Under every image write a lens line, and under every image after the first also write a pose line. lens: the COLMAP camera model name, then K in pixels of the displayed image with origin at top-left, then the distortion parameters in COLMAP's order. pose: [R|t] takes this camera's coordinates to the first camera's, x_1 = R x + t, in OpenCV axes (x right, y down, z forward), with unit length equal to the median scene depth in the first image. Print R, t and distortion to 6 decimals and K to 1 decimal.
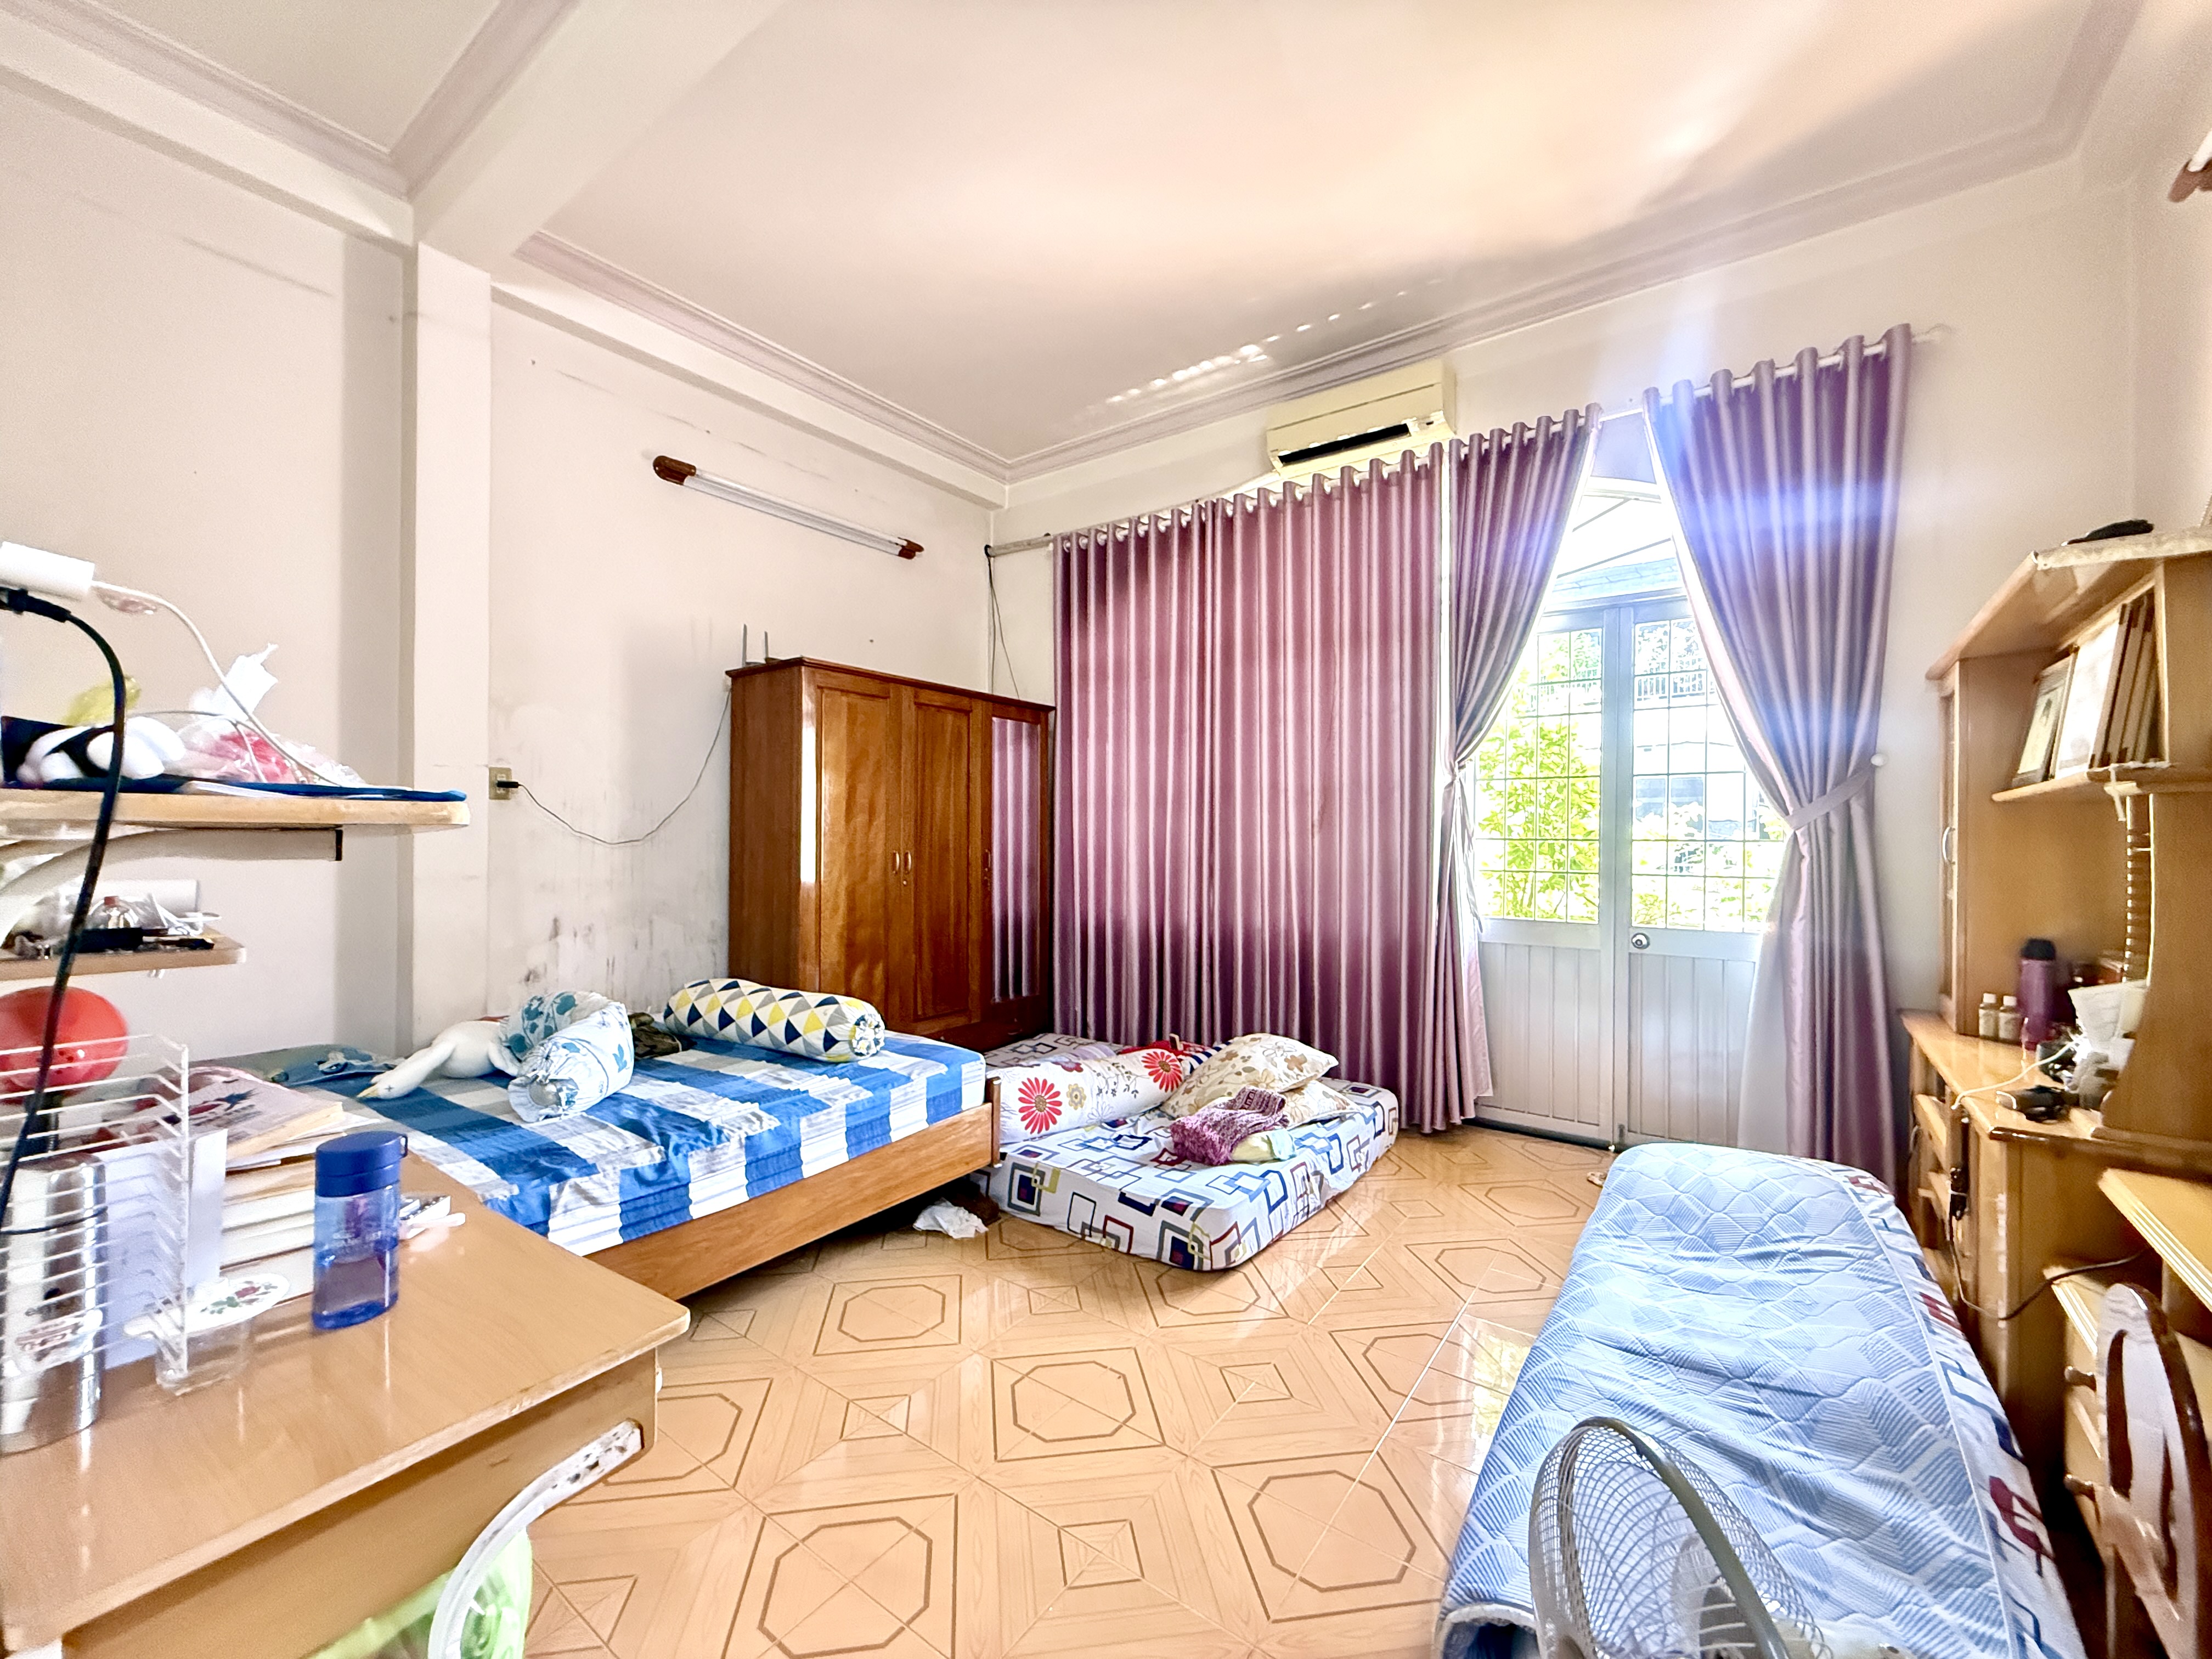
lens RADIAL K [[881.6, 0, 1098.1], [0, 881.6, 831.6], [0, 0, 1]] dist [-0.001132, 0.000500]
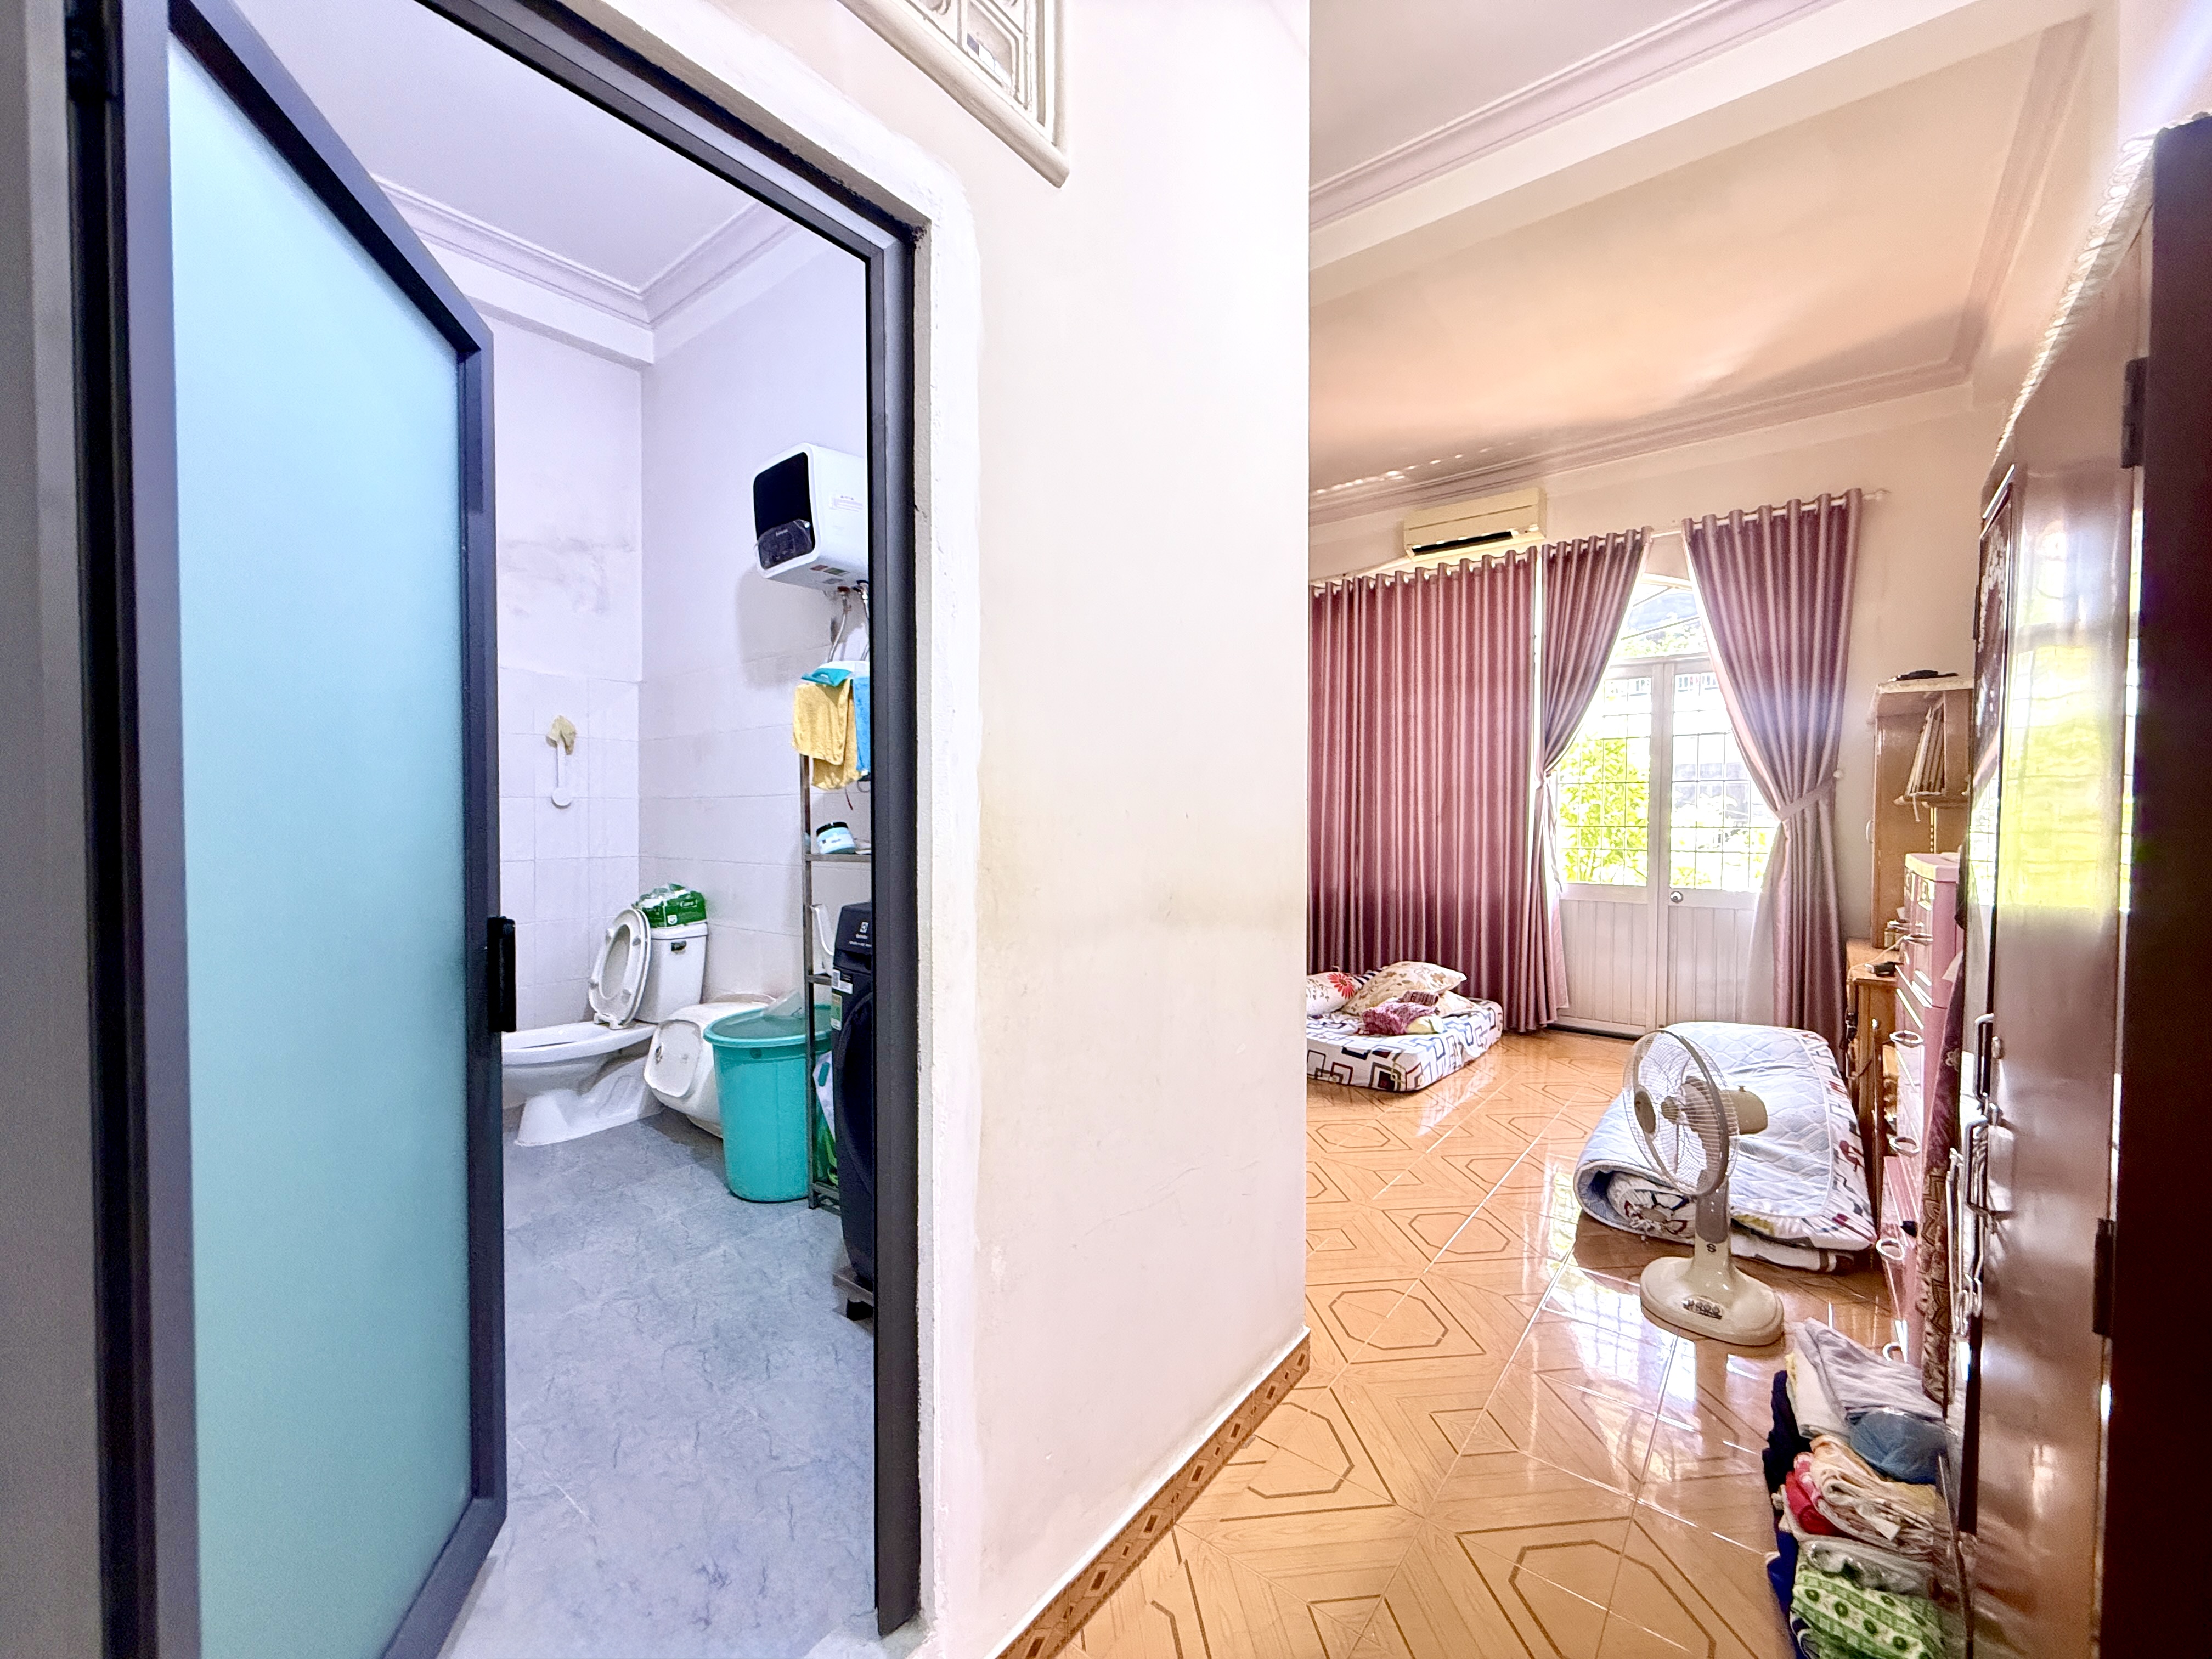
lens RADIAL K [[881.6, 0, 1098.1], [0, 881.6, 831.6], [0, 0, 1]] dist [-0.001132, 0.000500]
pose [[0.999269, -0.002863, -0.038127, -0.281136], [0.003694, 0.999757, 0.021728, -0.017964], [0.038055, -0.021853, 0.999037, -0.484696]]
